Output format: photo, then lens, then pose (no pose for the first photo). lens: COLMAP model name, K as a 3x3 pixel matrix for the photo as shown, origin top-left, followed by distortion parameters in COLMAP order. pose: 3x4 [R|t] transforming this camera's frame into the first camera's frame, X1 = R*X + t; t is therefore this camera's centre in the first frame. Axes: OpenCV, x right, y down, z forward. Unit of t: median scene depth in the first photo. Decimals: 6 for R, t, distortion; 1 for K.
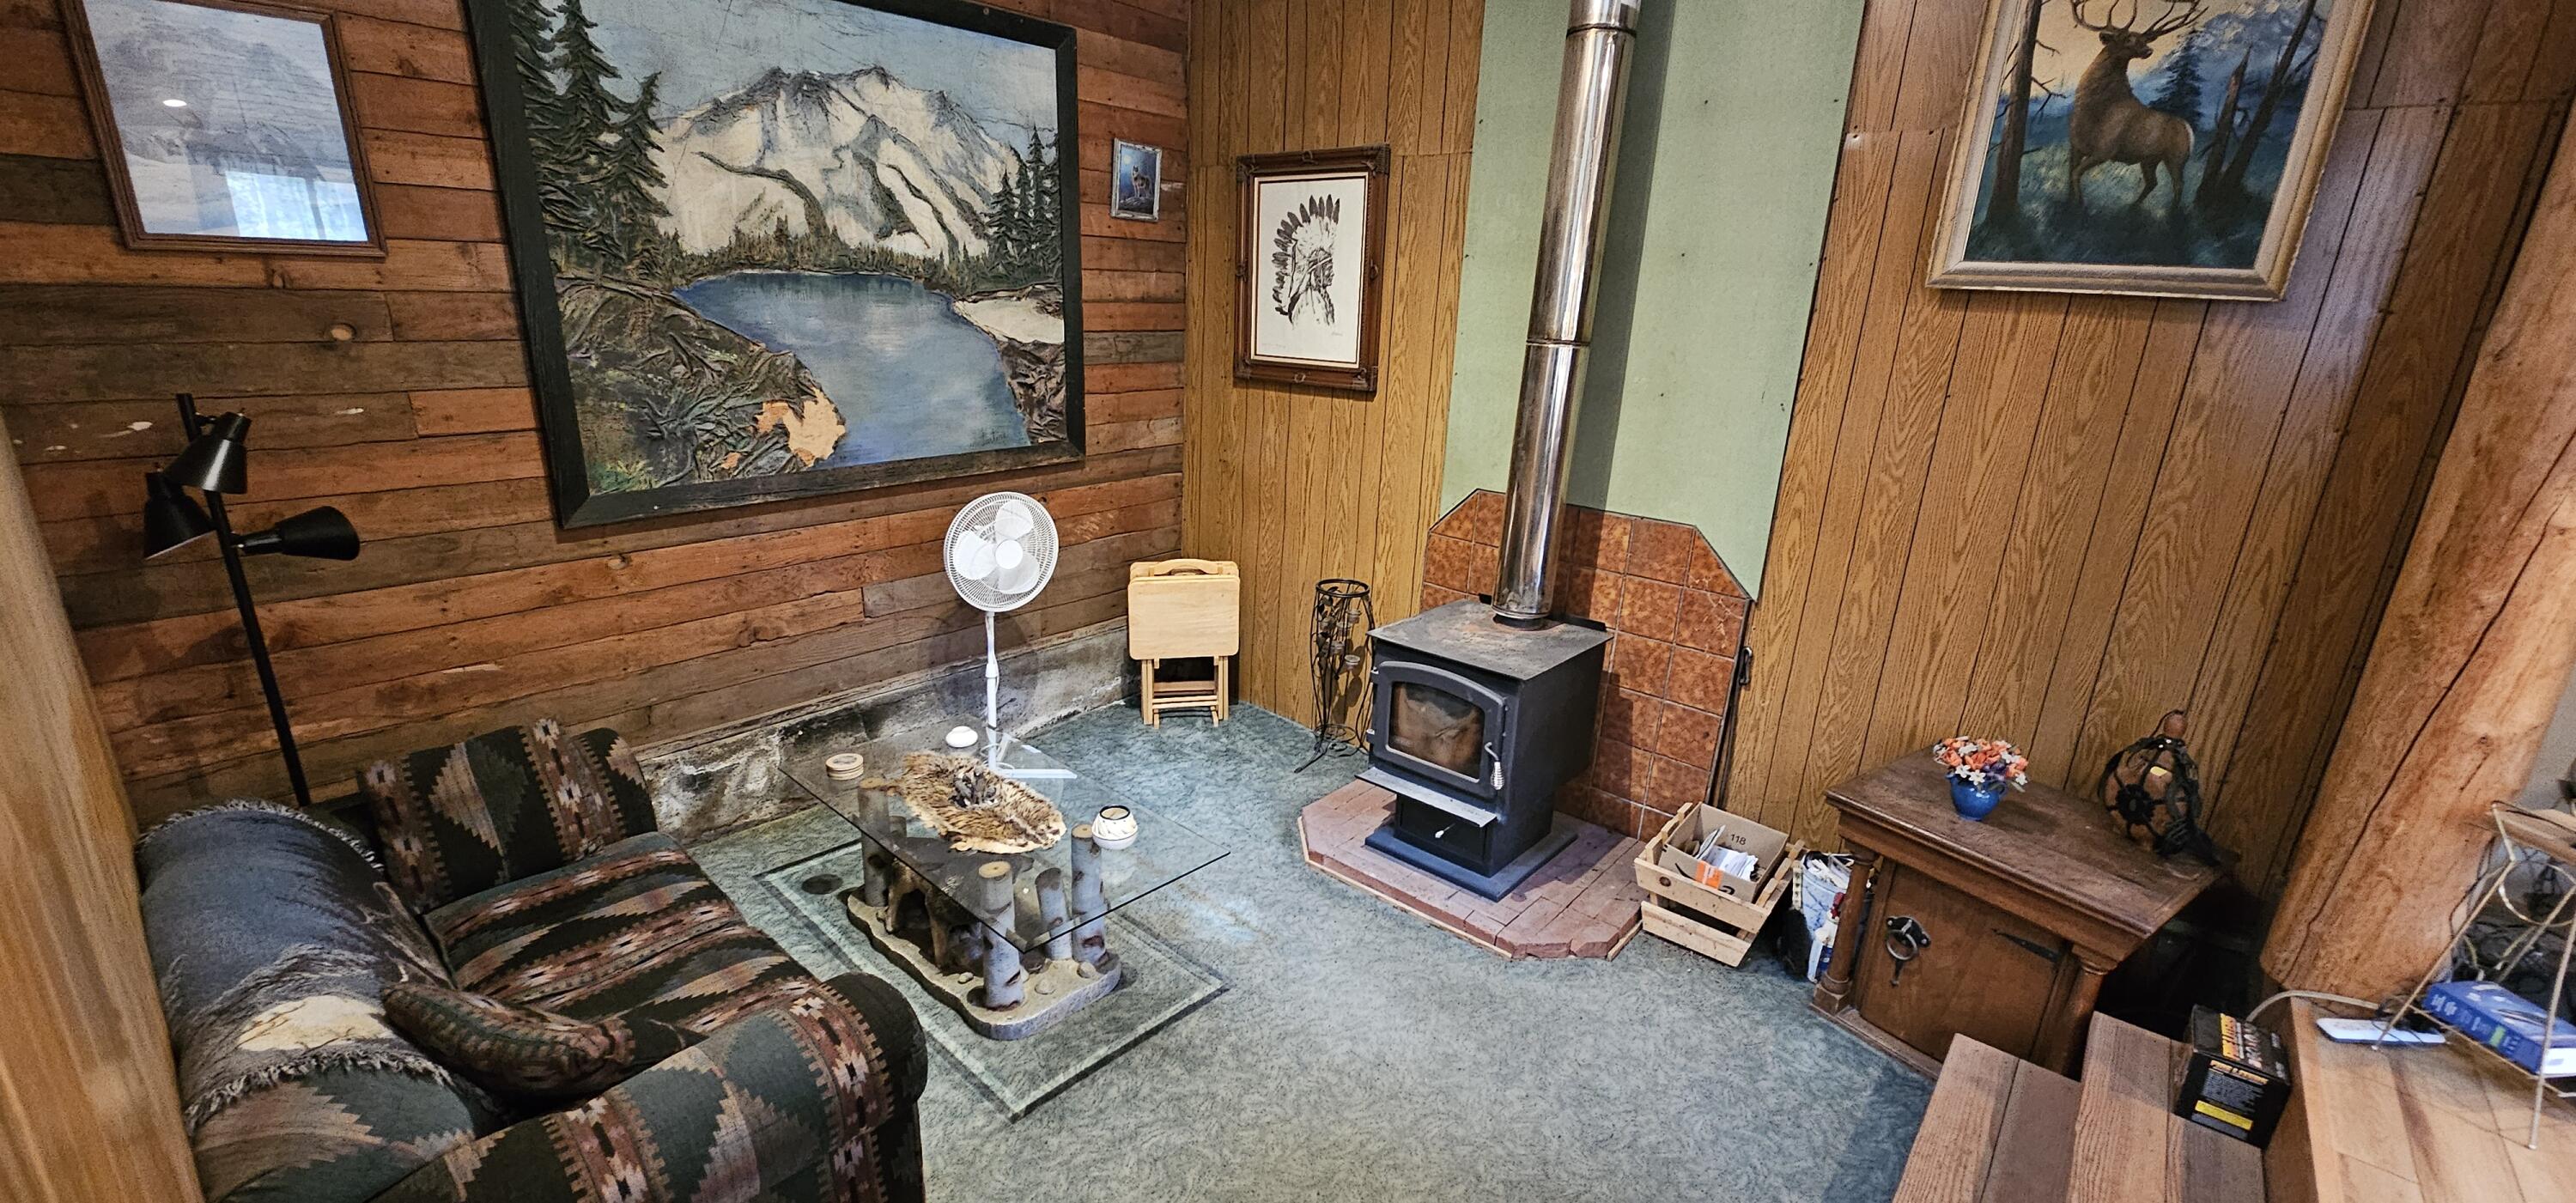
lens RADIAL K [[1048.9, 0, 1286.8], [0, 1048.9, 614.5], [0, 0, 1]] dist [-0.000456, -0.000535]
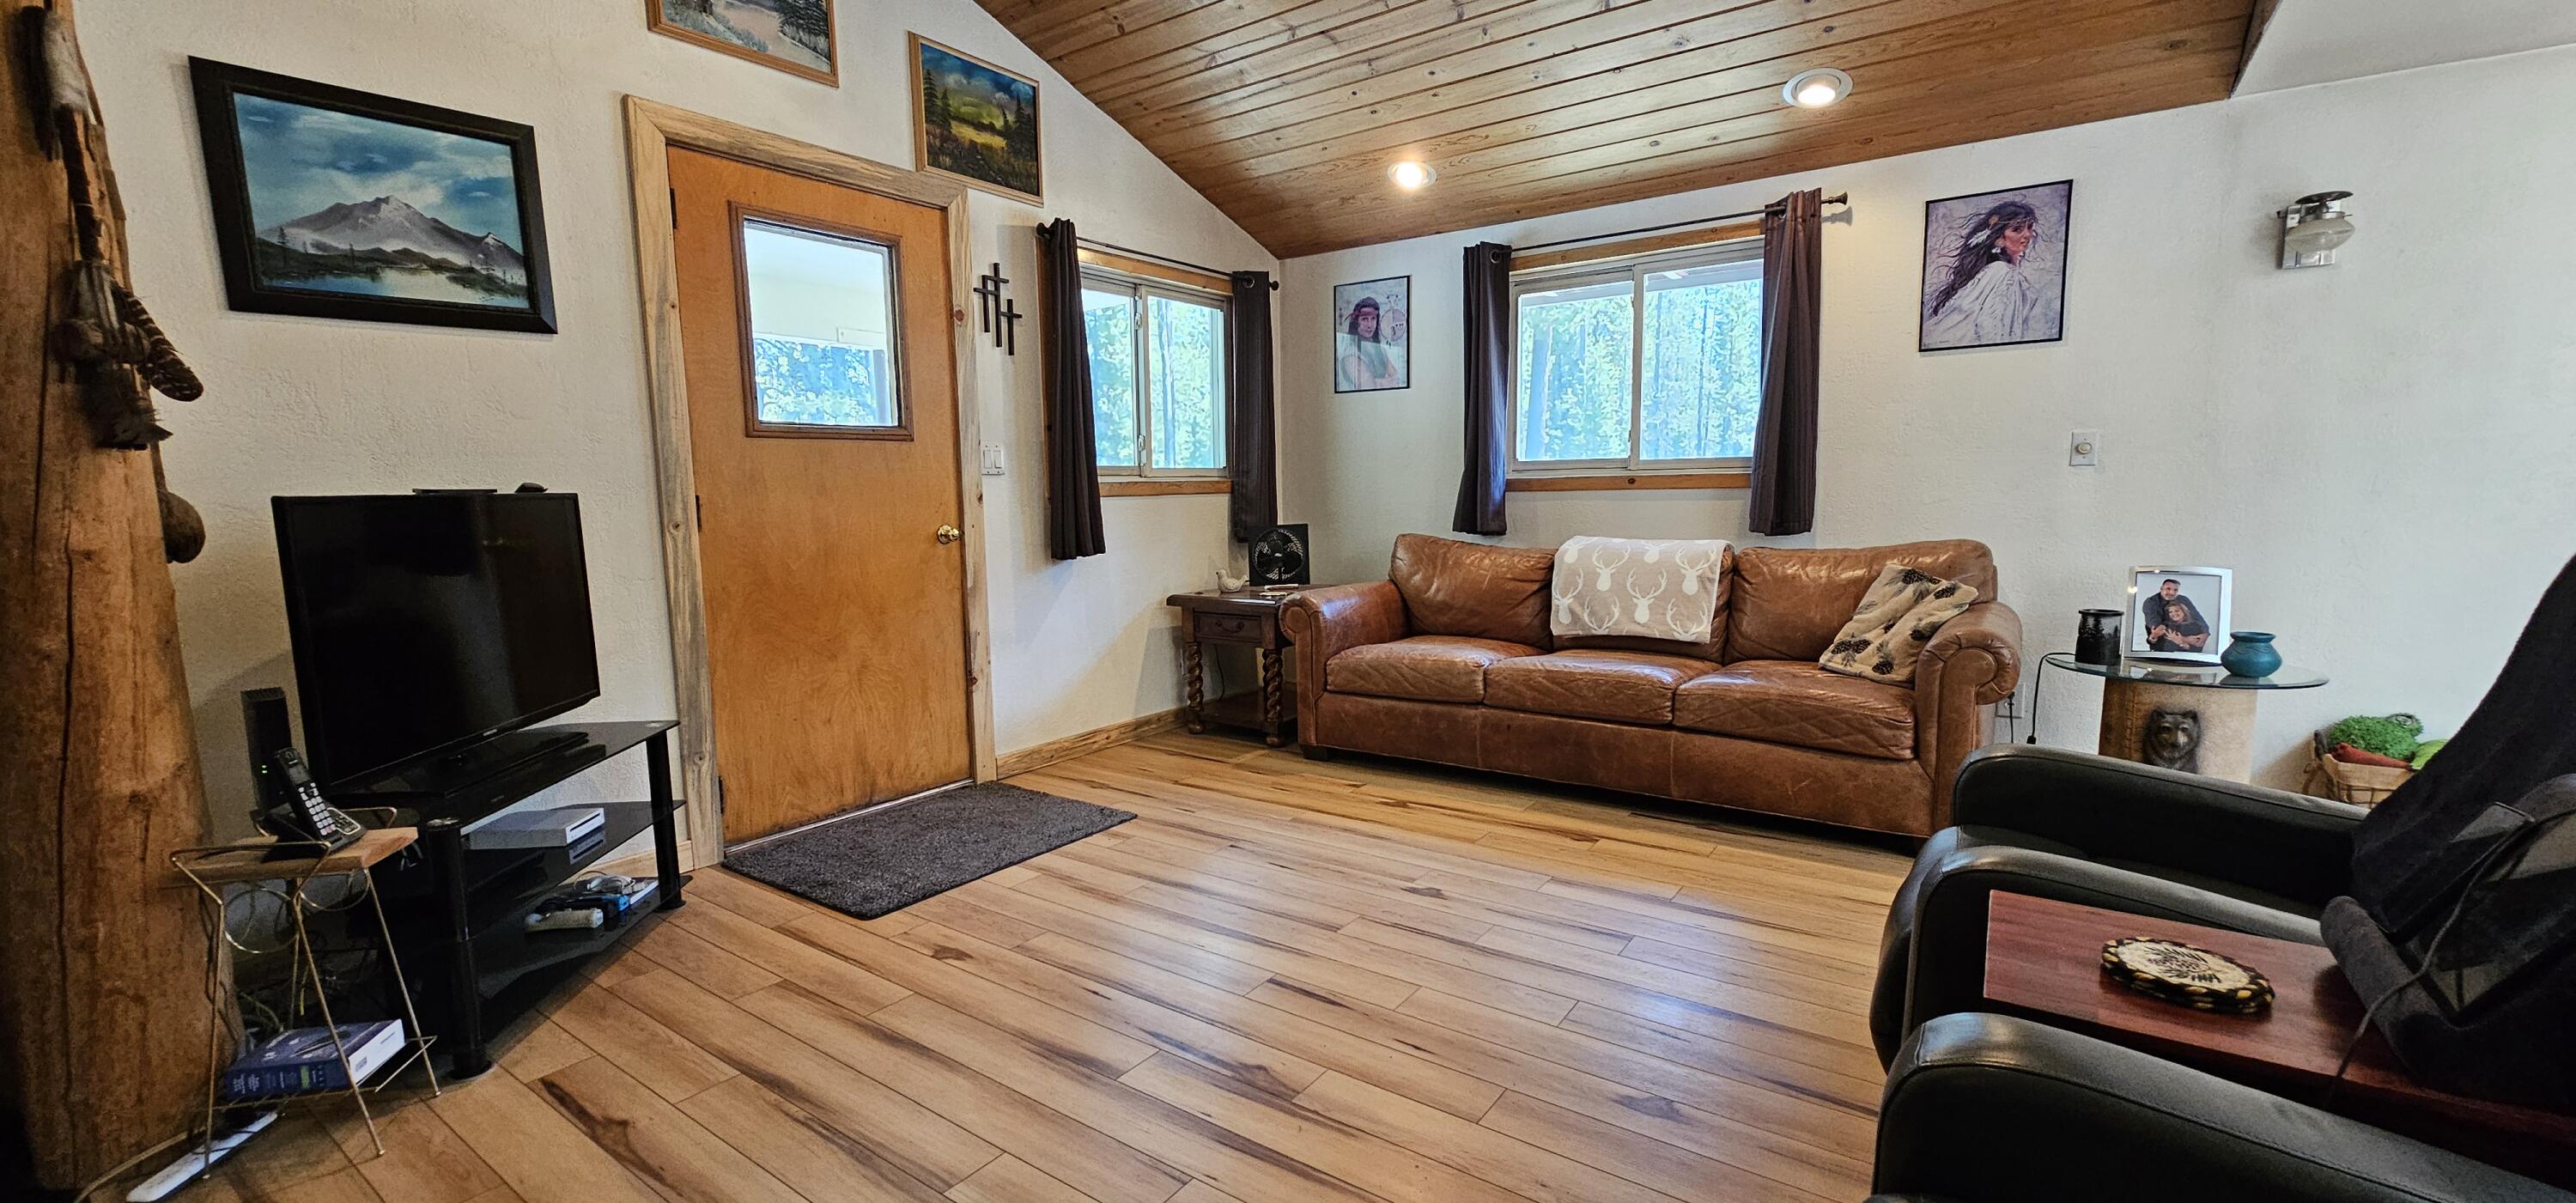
lens RADIAL K [[1048.9, 0, 1284.5], [0, 1048.9, 615.6], [0, 0, 1]] dist [-0.000456, -0.000535]
pose [[-0.087795, -0.165971, 0.982215, 0.121763], [0.310126, 0.932465, 0.185285, 0.061009], [-0.946633, 0.320878, -0.030394, 0.037535]]
